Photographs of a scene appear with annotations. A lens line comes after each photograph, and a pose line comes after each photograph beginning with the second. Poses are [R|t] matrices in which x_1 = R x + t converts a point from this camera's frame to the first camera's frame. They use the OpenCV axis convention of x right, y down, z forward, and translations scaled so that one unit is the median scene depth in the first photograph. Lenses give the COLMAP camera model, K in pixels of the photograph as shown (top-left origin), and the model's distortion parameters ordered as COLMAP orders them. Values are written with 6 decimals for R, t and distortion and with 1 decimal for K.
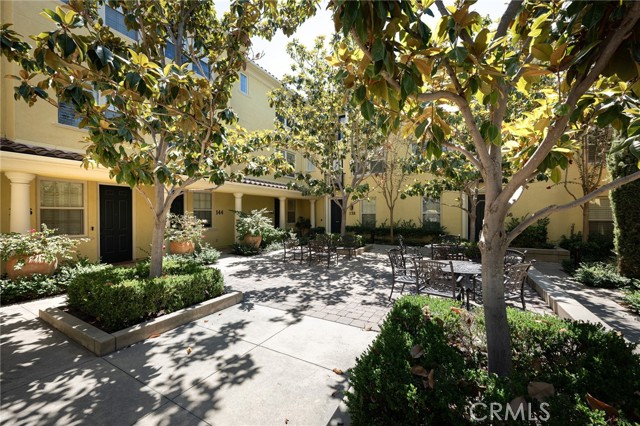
lens RADIAL K [[249.6, 0, 318.3], [0, 249.6, 214.1], [0, 0, 1]] dist [-0.003849, 0.000181]
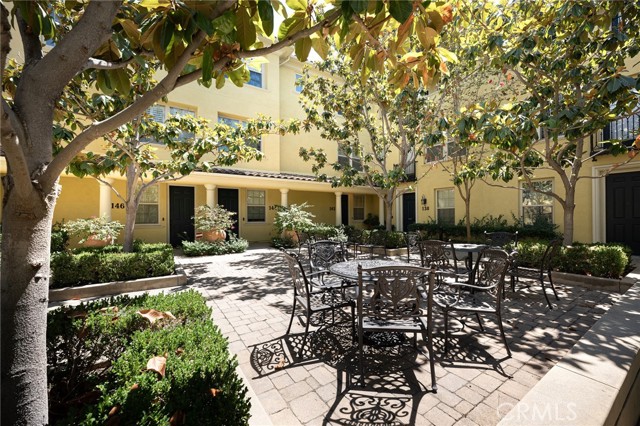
lens RADIAL K [[249.6, 0, 319.6], [0, 249.6, 215.3], [0, 0, 1]] dist [-0.003849, 0.000181]
pose [[0.890240, -0.004735, -0.455467, 0.579683], [0.004411, 0.999989, -0.001775, 0.056420], [0.455470, -0.000429, 0.890251, 0.284018]]
